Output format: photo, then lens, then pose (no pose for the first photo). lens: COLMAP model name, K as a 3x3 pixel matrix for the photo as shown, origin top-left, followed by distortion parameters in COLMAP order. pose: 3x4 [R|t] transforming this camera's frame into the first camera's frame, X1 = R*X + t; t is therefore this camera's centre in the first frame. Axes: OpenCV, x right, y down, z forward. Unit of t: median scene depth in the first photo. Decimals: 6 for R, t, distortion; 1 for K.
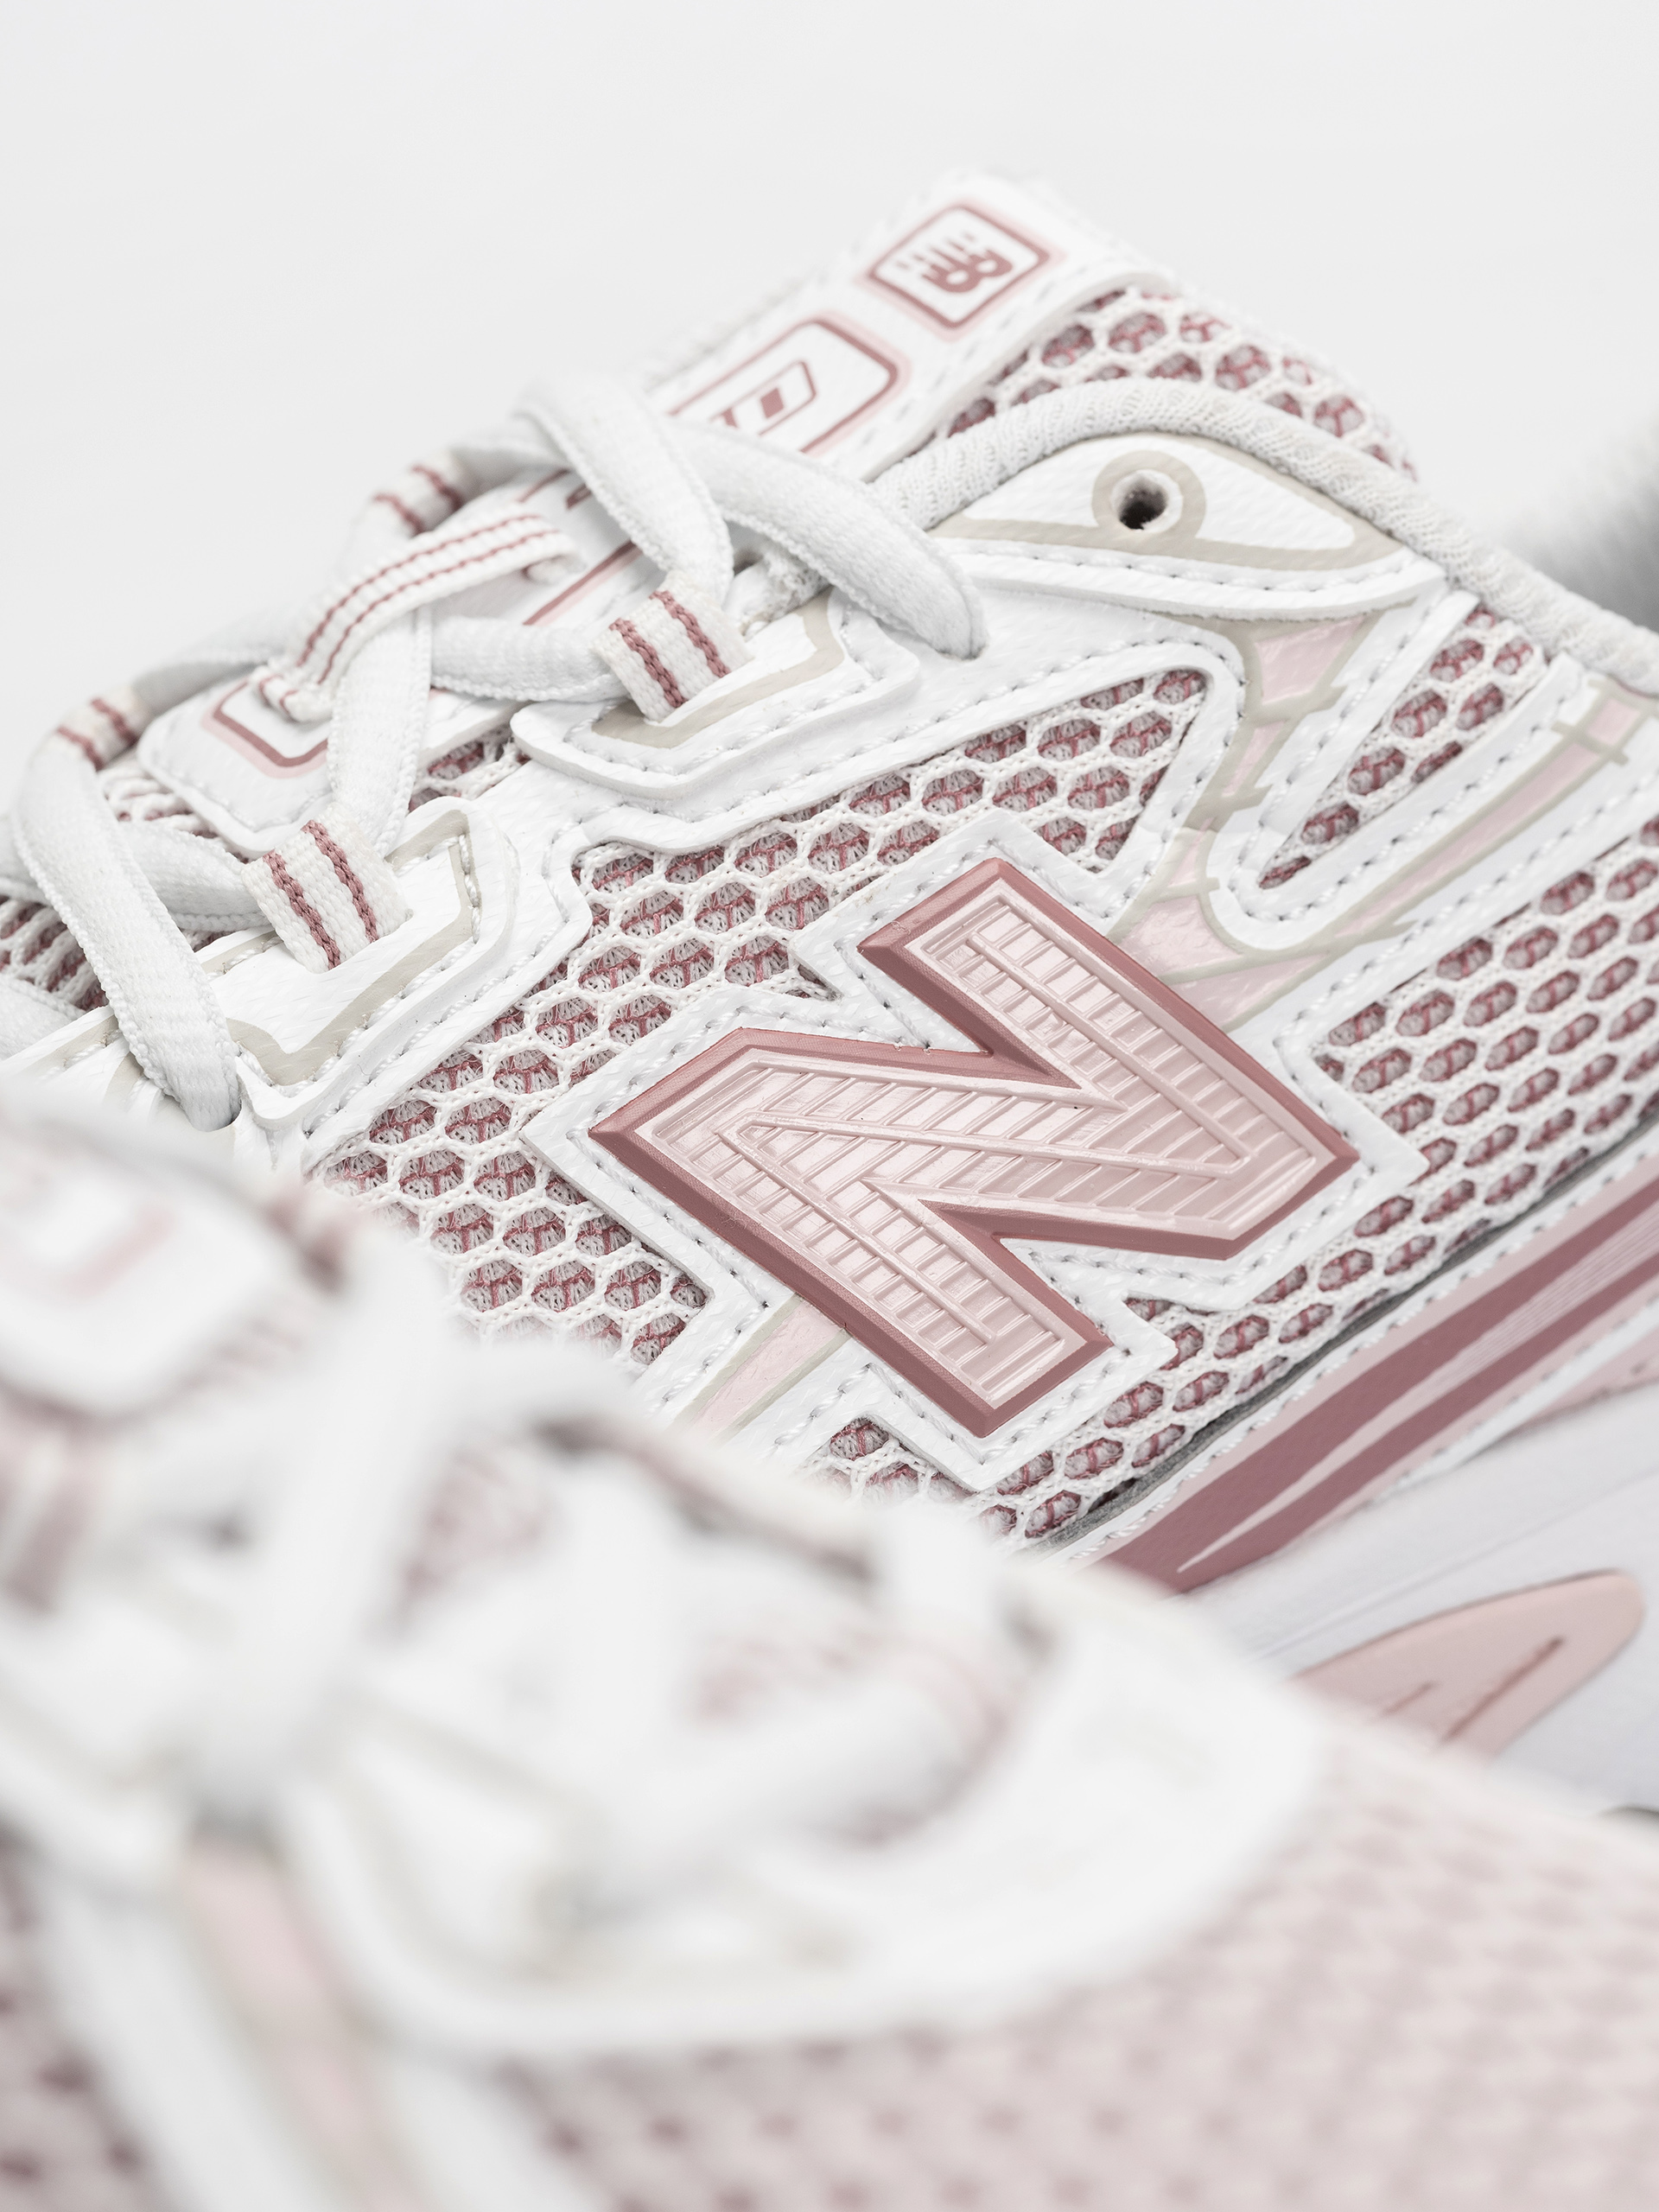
lens RADIAL K [[7558.2, 0, 829.5], [0, 7558.2, 1106.0], [0, 0, 1]] dist [0.180353, 2.444579]
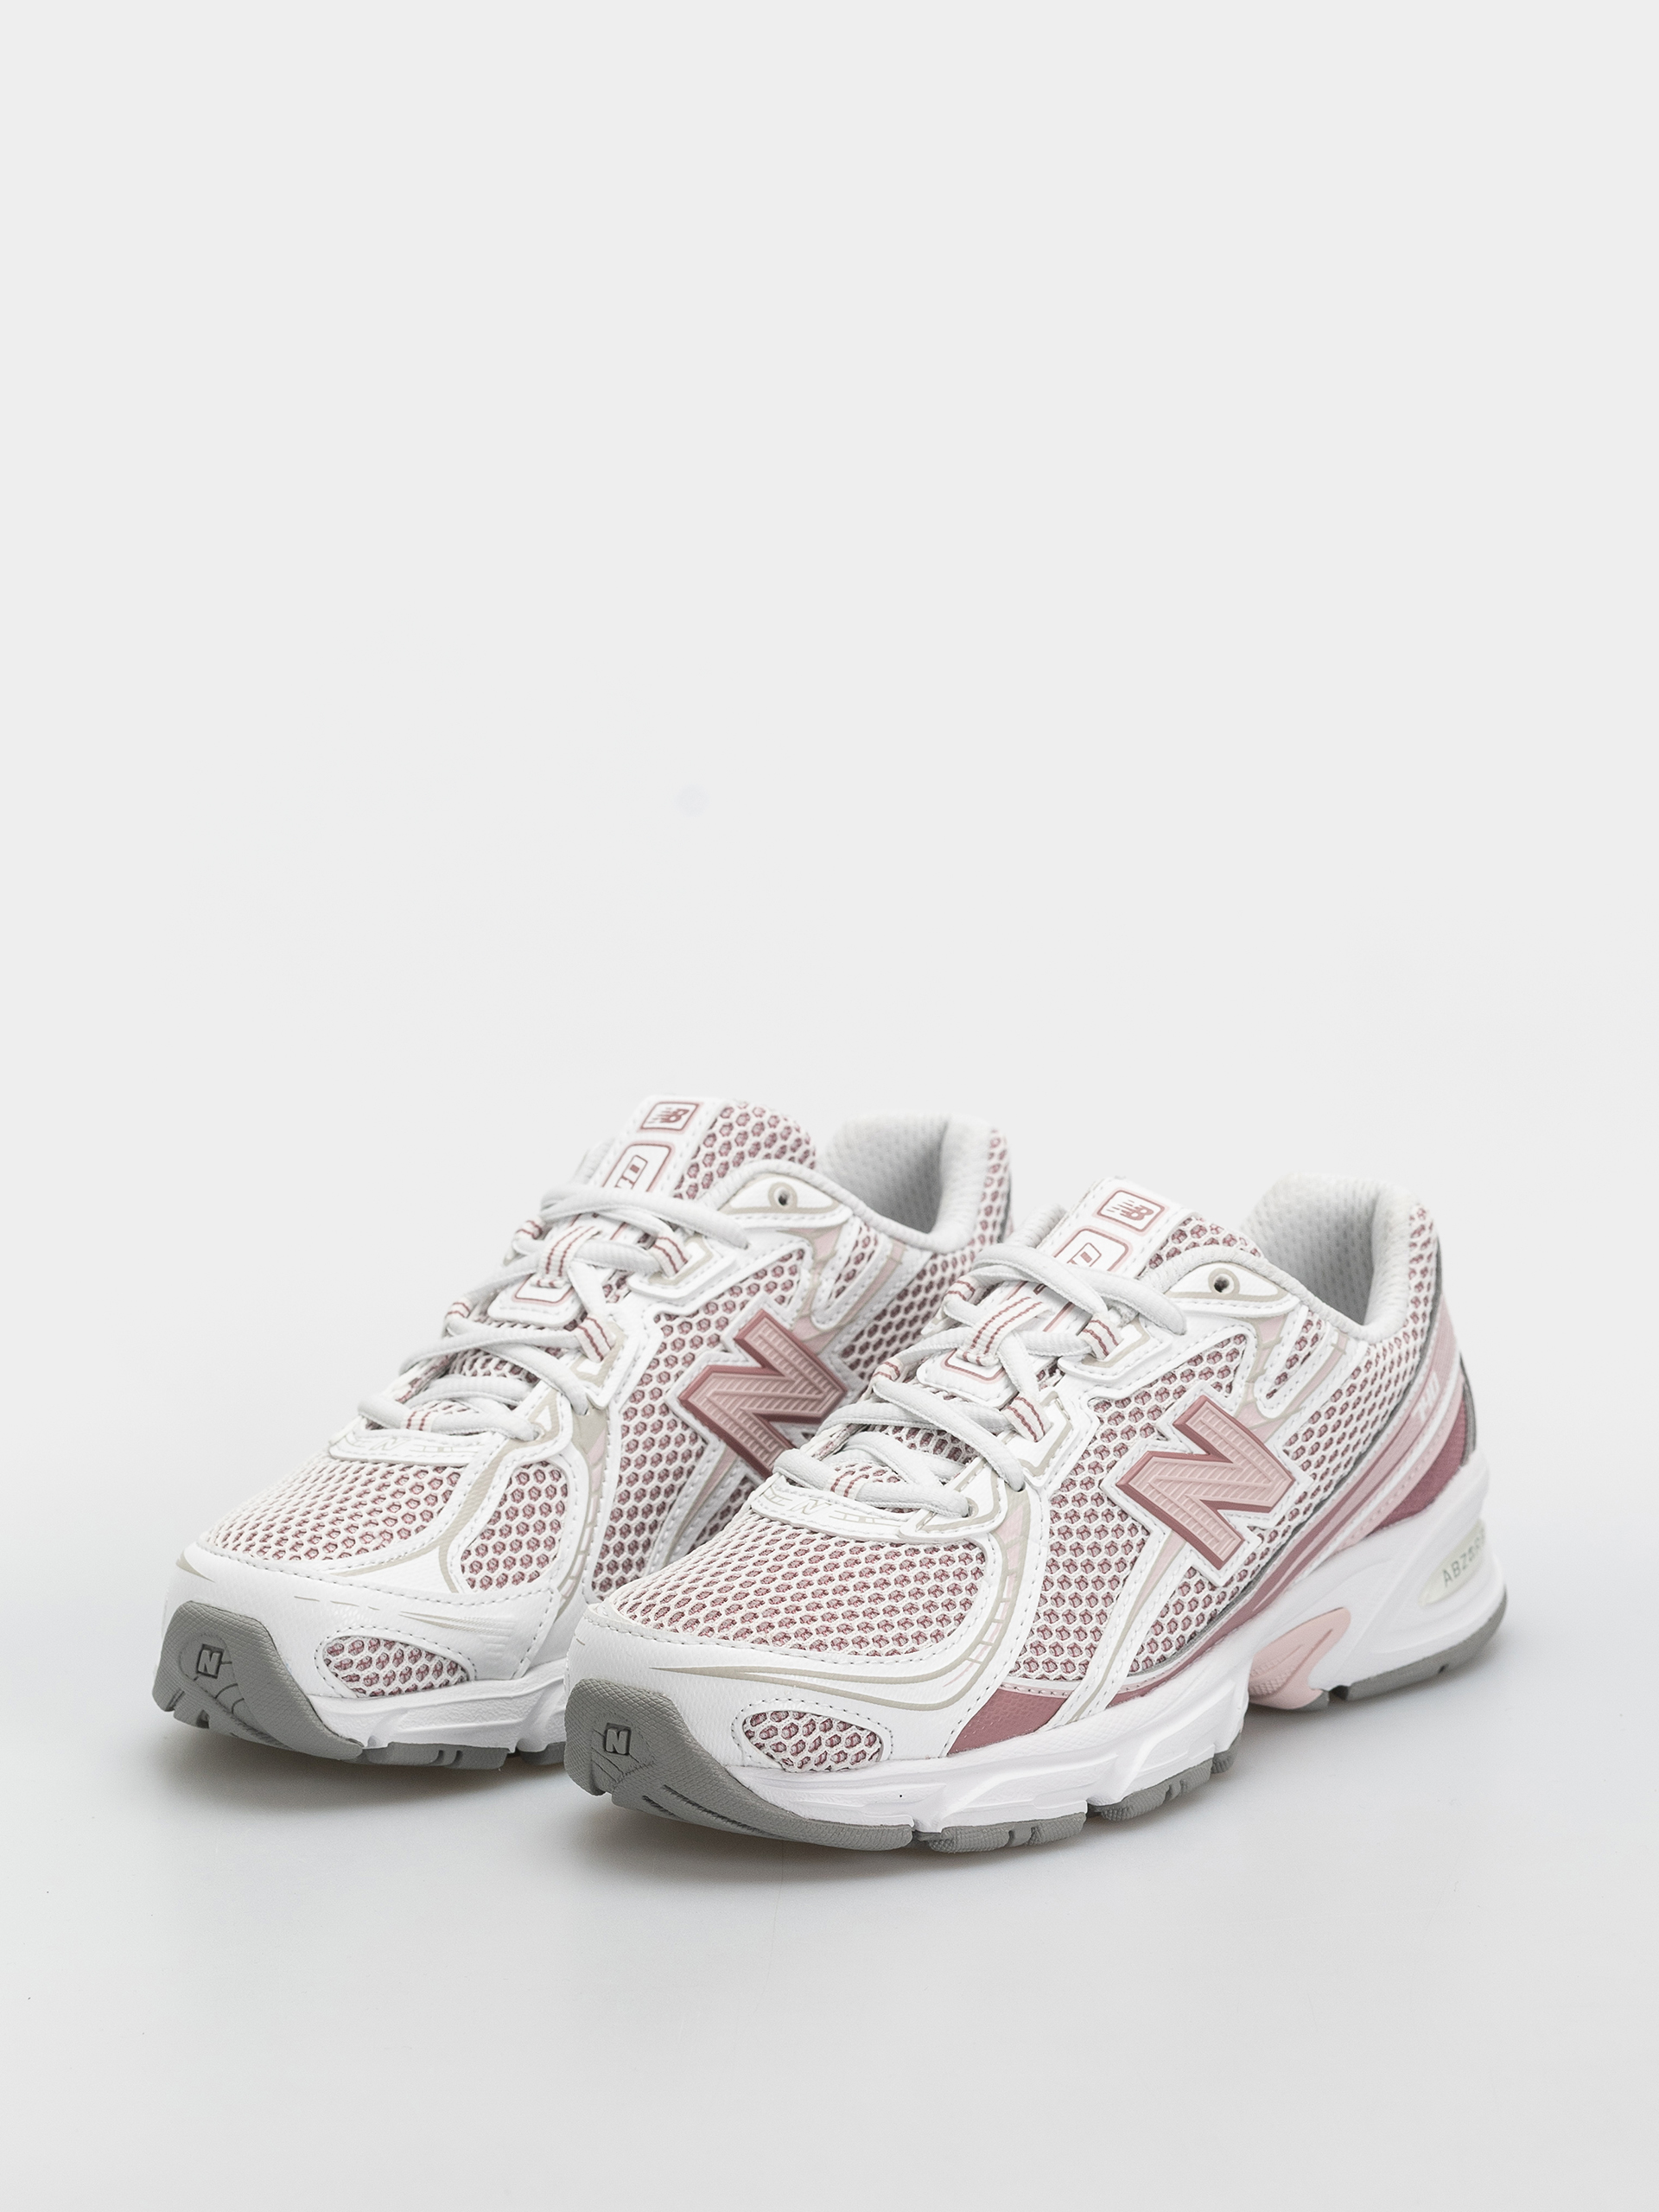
lens RADIAL K [[7558.2, 0, 829.5], [0, 7558.2, 1106.0], [0, 0, 1]] dist [0.180353, 2.444579]
pose [[0.929521, -0.048123, 0.365616, -1.321717], [0.071402, 0.996173, -0.050412, -0.003751], [-0.361790, 0.072965, 0.929400, -2.003574]]
